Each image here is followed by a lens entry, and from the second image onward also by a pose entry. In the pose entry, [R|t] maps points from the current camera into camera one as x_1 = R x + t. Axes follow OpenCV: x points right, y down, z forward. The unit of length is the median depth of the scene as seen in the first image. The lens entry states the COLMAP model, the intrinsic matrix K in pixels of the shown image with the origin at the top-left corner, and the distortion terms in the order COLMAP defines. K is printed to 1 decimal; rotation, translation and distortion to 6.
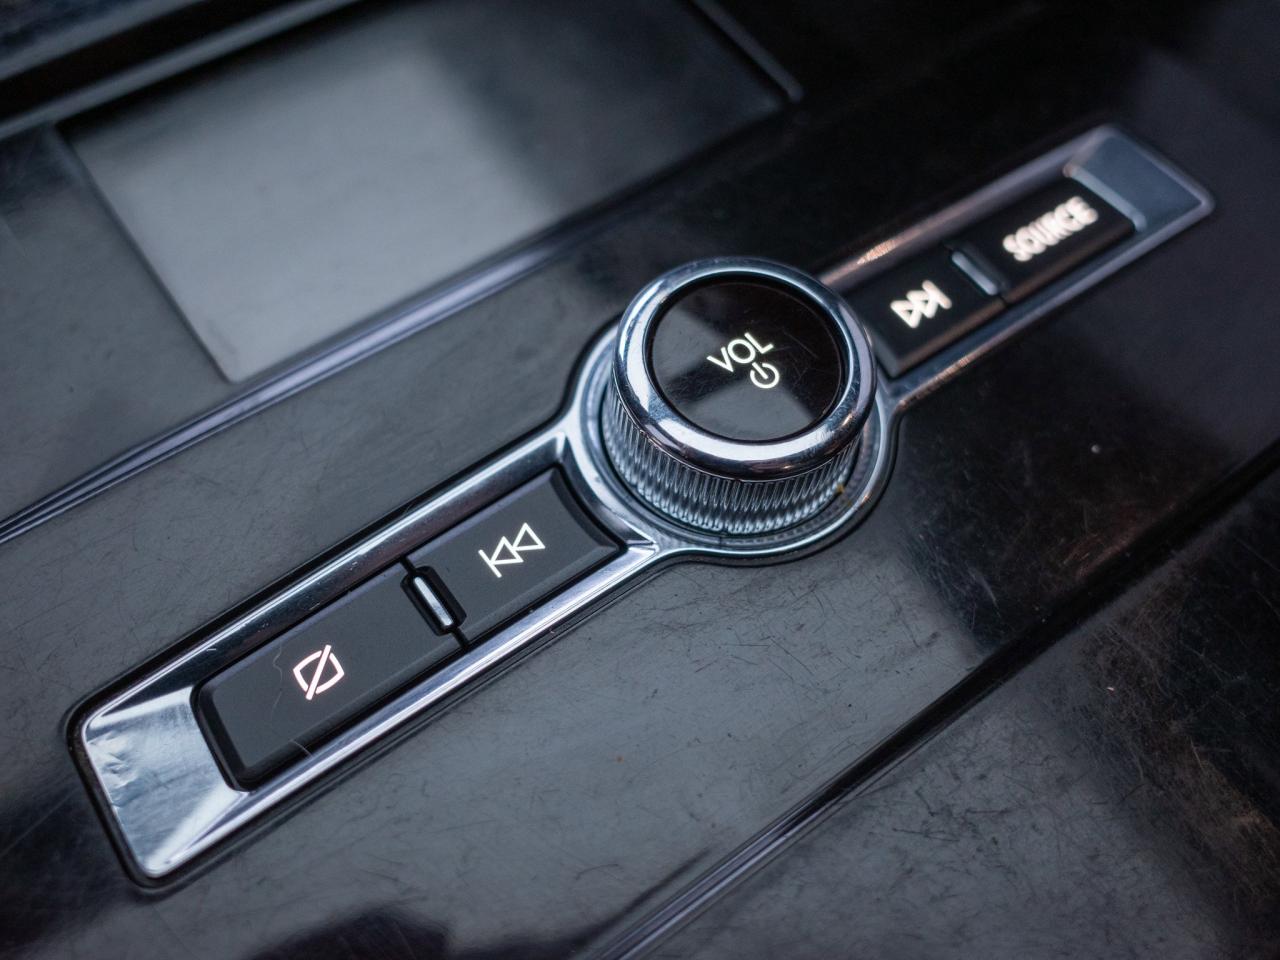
lens RADIAL K [[1502.6, 0, 640.0], [0, 1502.6, 480.0], [0, 0, 1]] dist [-0.029171, -0.001942]
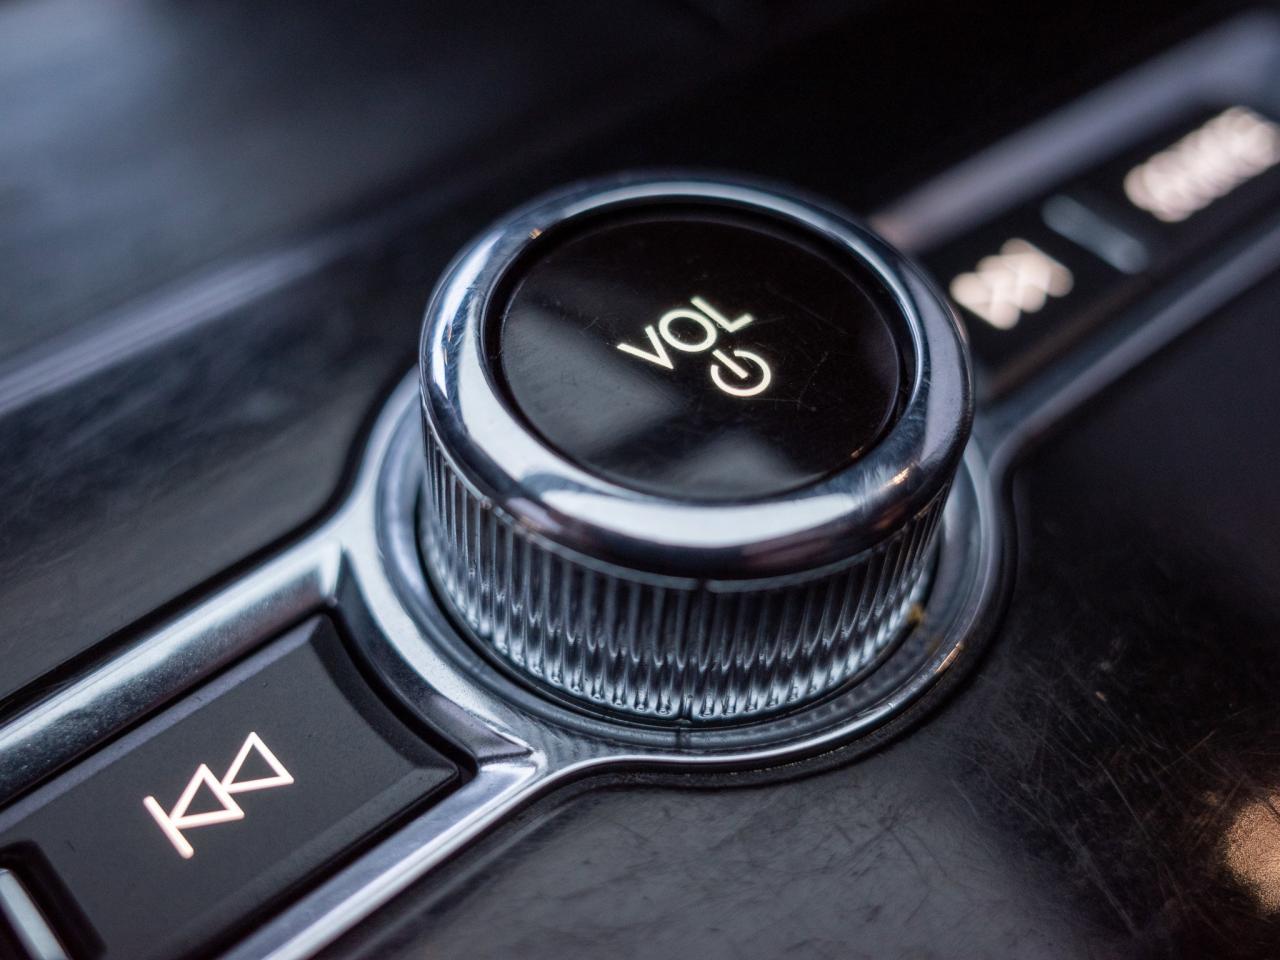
lens RADIAL K [[1502.6, 0, 640.0], [0, 1502.6, 480.0], [0, 0, 1]] dist [-0.029171, -0.001942]
pose [[0.996549, -0.071129, 0.042791, 0.028015], [0.078559, 0.974672, -0.209386, 0.059326], [-0.026814, 0.212025, 0.976896, 0.534090]]
